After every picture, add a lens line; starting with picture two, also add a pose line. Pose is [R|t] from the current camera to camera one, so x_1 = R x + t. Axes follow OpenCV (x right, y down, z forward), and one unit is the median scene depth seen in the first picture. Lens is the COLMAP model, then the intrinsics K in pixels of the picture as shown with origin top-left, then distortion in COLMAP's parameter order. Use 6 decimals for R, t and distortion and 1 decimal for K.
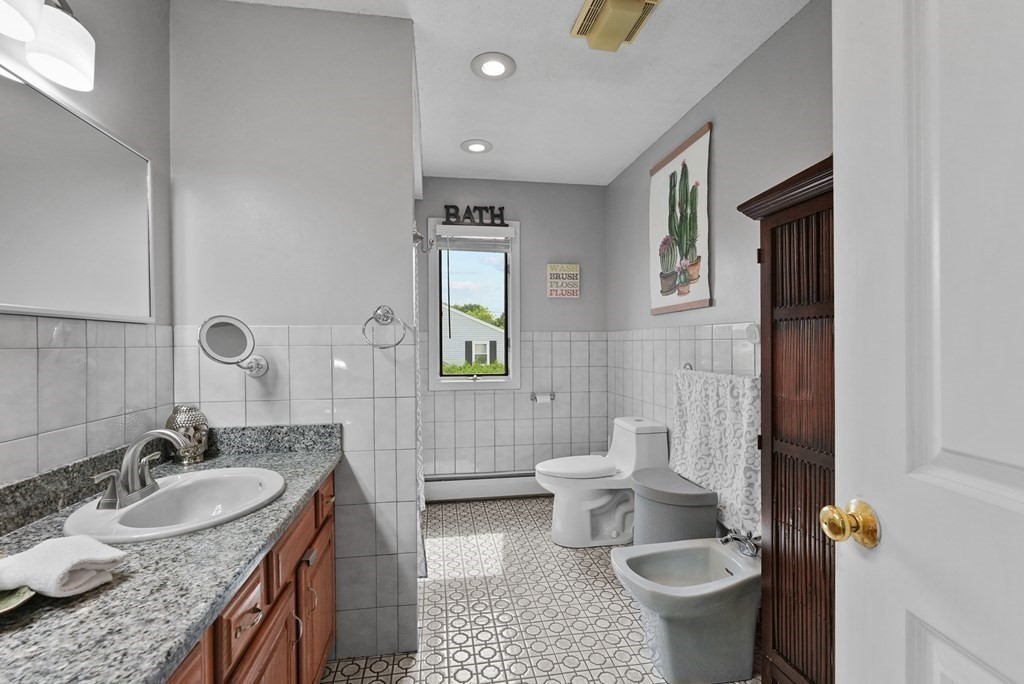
lens RADIAL K [[438.9, 0, 508.3], [0, 438.9, 360.8], [0, 0, 1]] dist [0.000905, 0.000292]
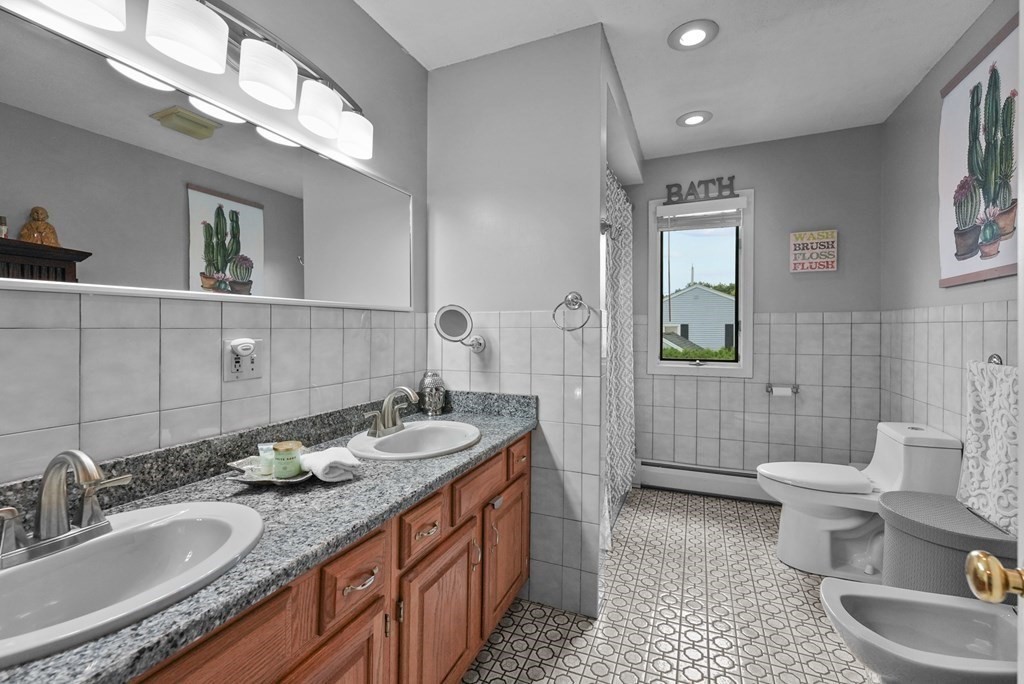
lens RADIAL K [[435.2, 0, 512.0], [0, 435.2, 342.0], [0, 0, 1]] dist [0.000527, 0.000304]
pose [[0.845850, 0.018459, -0.533101, 0.153404], [-0.021808, 0.999762, 0.000016, 0.003837], [0.532975, 0.011613, 0.846052, 0.001497]]
